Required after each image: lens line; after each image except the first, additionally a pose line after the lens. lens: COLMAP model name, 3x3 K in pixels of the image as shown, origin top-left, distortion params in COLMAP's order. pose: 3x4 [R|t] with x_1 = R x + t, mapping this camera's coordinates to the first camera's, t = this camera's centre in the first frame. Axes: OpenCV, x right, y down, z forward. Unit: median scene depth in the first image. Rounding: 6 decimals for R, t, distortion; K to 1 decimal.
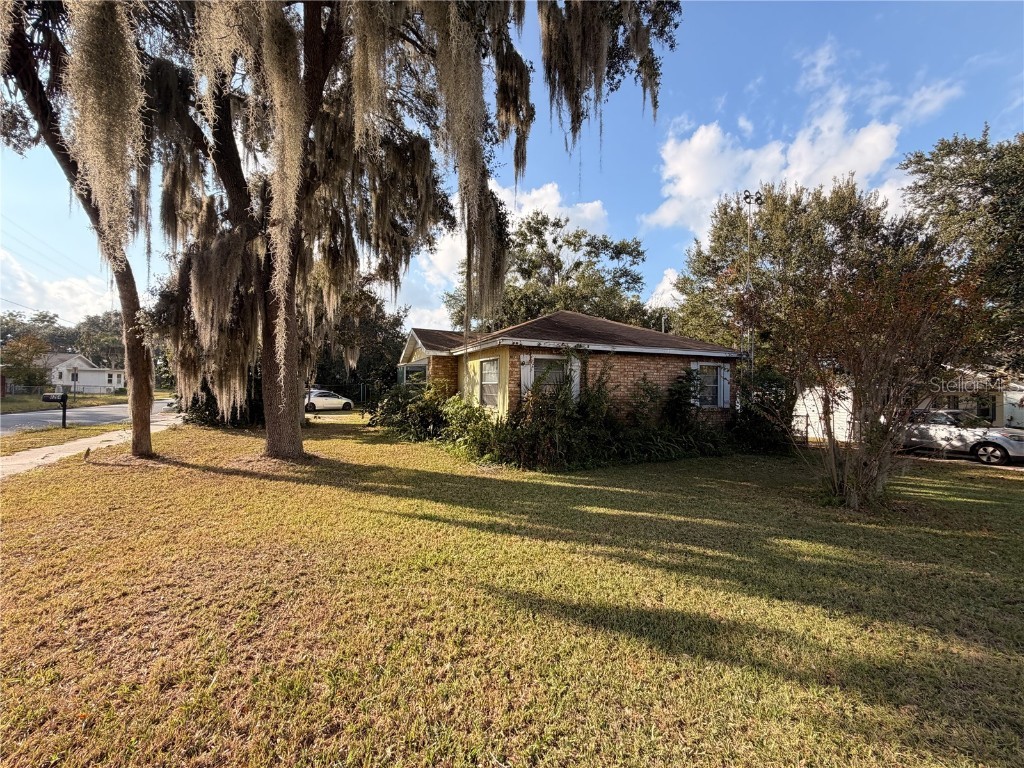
lens RADIAL K [[403.8, 0, 511.3], [0, 403.8, 382.7], [0, 0, 1]] dist [-0.000669, -0.000804]
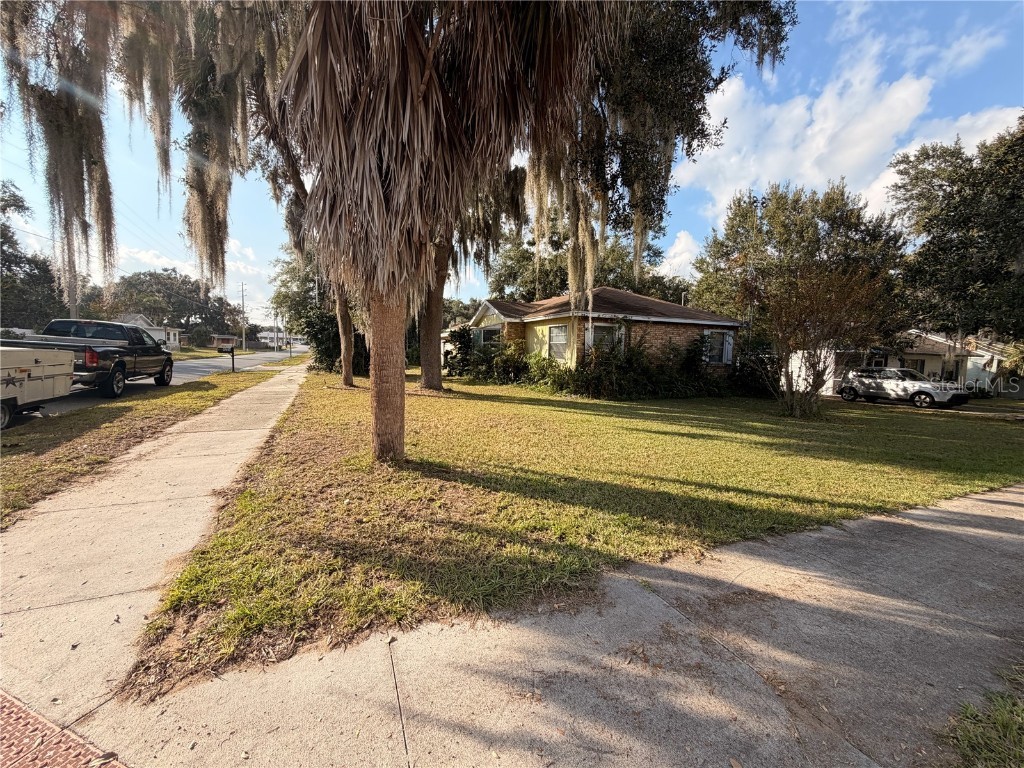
lens RADIAL K [[403.8, 0, 511.2], [0, 403.8, 383.7], [0, 0, 1]] dist [-0.000669, -0.000804]
pose [[0.999833, 0.013817, -0.011993, -0.133312], [-0.012633, 0.995516, 0.093743, 0.008576], [0.013234, -0.093575, 0.995524, -0.270634]]
